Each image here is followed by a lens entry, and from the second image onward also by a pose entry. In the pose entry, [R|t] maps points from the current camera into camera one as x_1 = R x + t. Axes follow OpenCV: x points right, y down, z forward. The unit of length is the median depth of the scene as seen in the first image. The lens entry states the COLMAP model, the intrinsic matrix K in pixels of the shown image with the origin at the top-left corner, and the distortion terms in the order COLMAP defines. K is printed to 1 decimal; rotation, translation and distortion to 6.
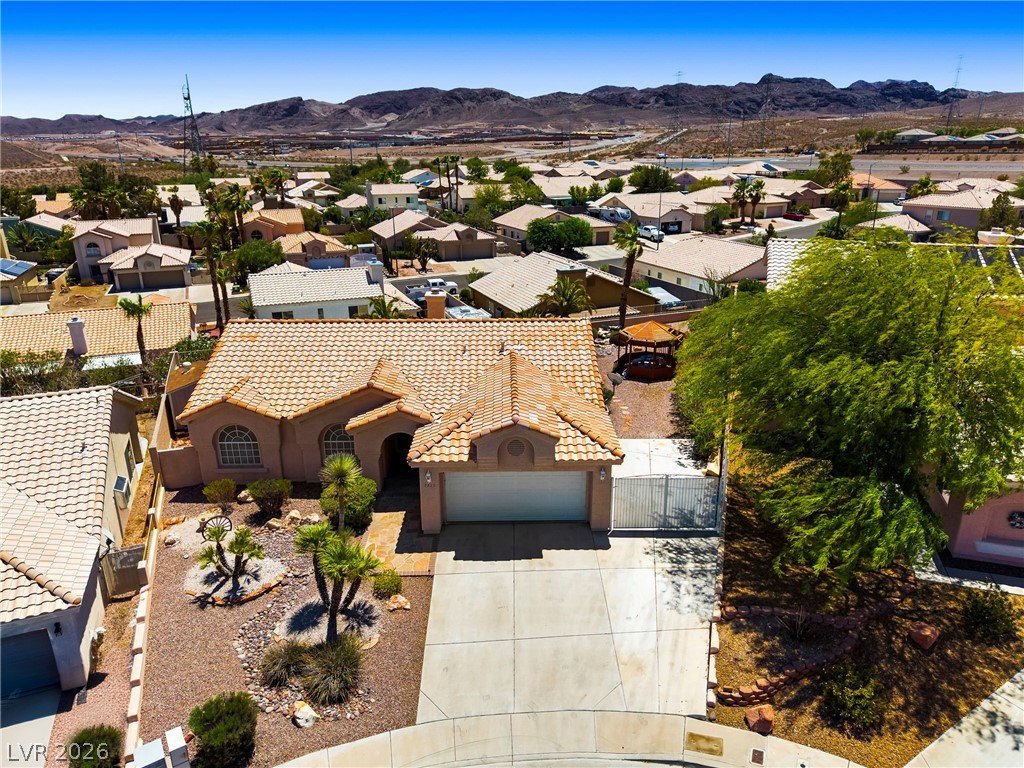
lens RADIAL K [[681.5, 0, 515.8], [0, 681.5, 386.0], [0, 0, 1]] dist [0.019701, -0.023852]
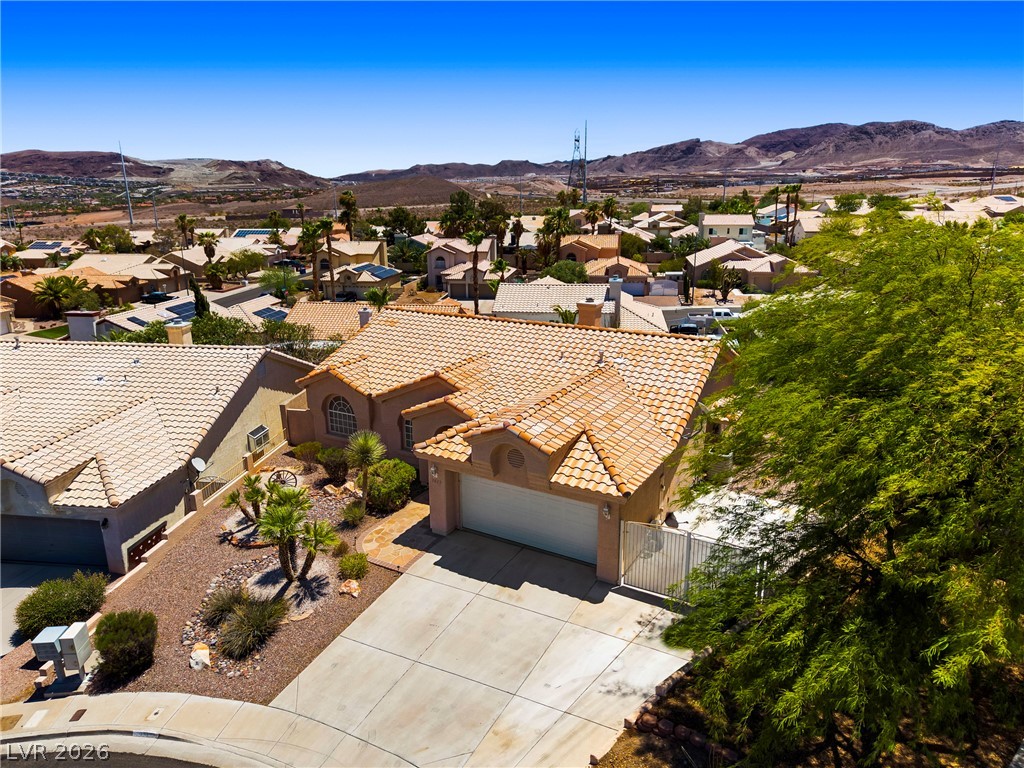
lens RADIAL K [[681.5, 0, 515.8], [0, 681.5, 386.0], [0, 0, 1]] dist [0.019701, -0.023852]
pose [[0.862325, 0.138827, -0.486952, 0.098866], [-0.163998, 0.986418, -0.009196, 0.001582], [0.479062, 0.087789, 0.873380, 0.052781]]
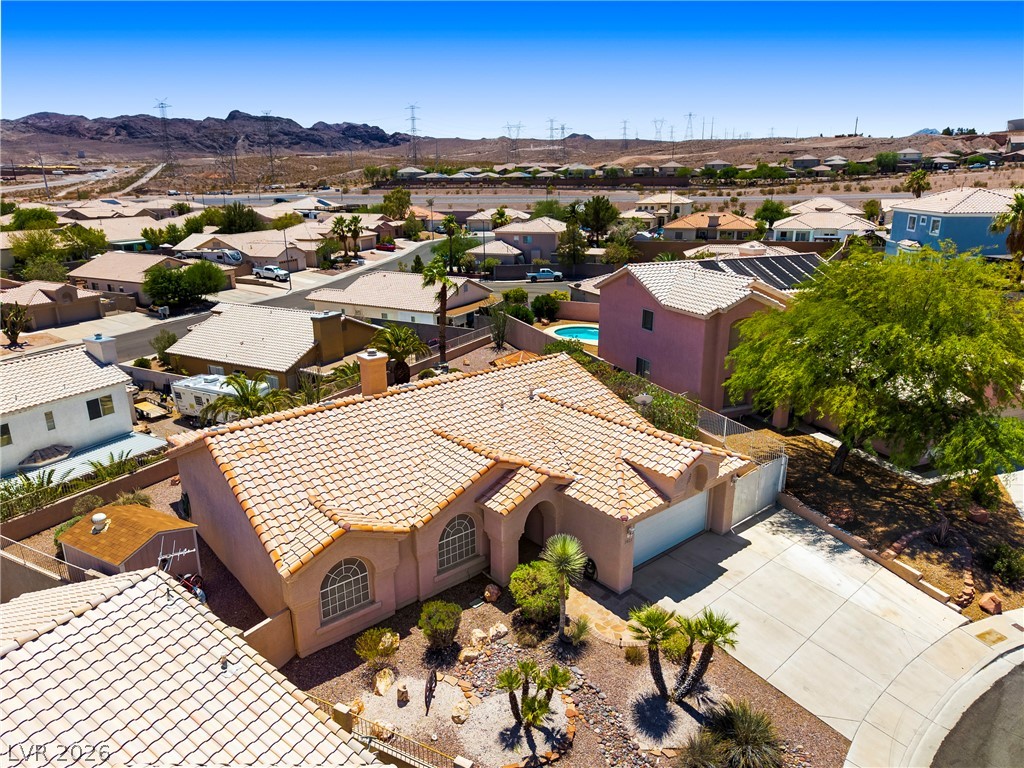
lens RADIAL K [[681.5, 0, 515.8], [0, 681.5, 386.0], [0, 0, 1]] dist [0.019701, -0.023852]
pose [[0.769277, -0.184934, 0.611565, -0.192131], [0.213230, 0.976626, 0.027109, -0.030386], [-0.602283, 0.109550, 0.790730, 0.075989]]
